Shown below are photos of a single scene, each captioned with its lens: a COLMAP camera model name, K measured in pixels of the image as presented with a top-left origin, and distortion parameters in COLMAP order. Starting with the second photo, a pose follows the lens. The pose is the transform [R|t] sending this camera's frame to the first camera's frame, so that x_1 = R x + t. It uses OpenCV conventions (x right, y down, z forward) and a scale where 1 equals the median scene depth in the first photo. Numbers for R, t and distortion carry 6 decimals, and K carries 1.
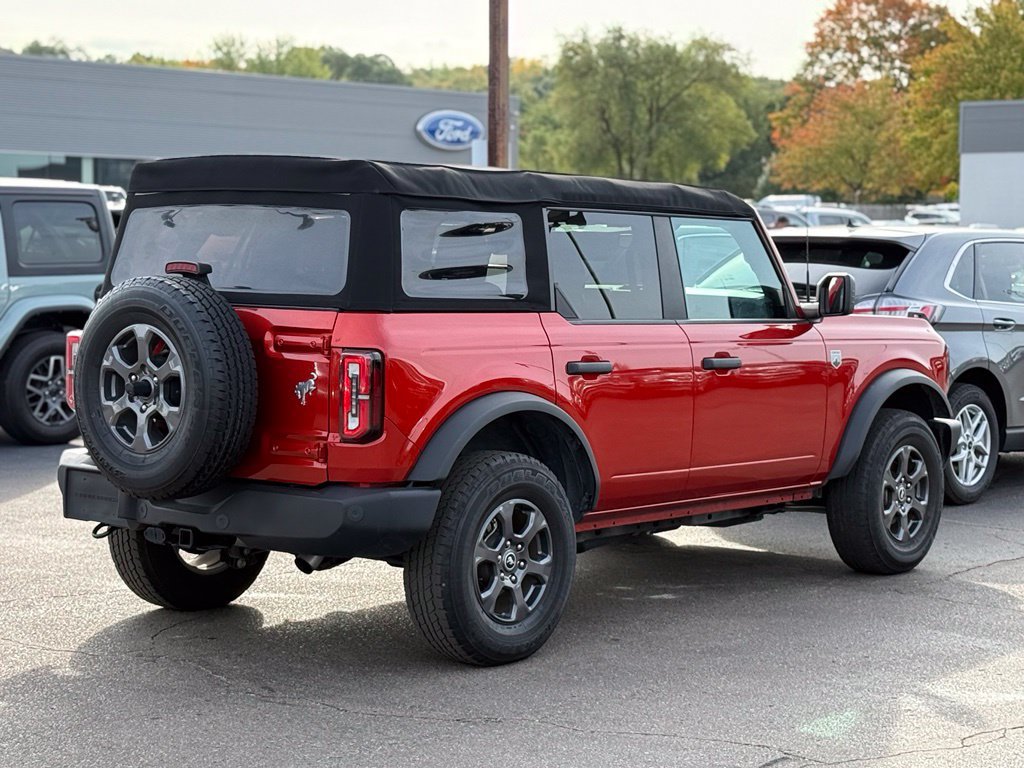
lens RADIAL K [[1969.6, 0, 545.4], [0, 1969.6, 382.2], [0, 0, 1]] dist [0.115954, 0.164300]
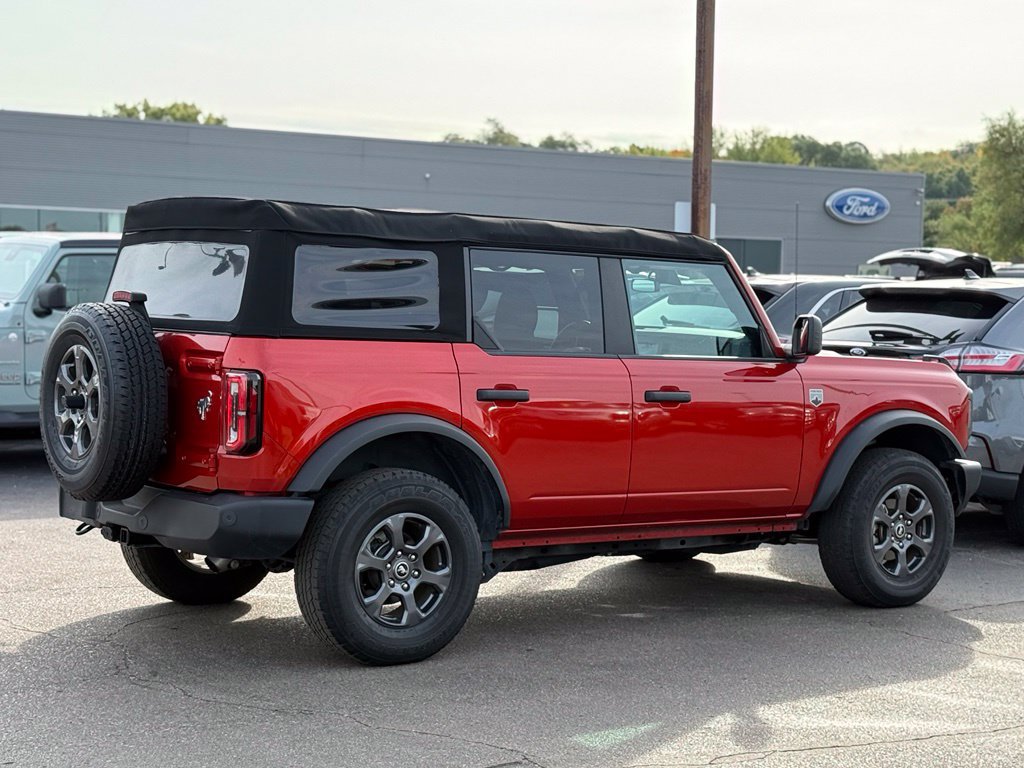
lens RADIAL K [[1751.3, 0, 550.5], [0, 1751.3, 388.9], [0, 0, 1]] dist [0.130438, 0.081144]
pose [[0.971389, 0.021881, -0.236484, 0.272167], [-0.027761, 0.999382, -0.021561, 0.009148], [0.235866, 0.027510, 0.971396, 0.073406]]
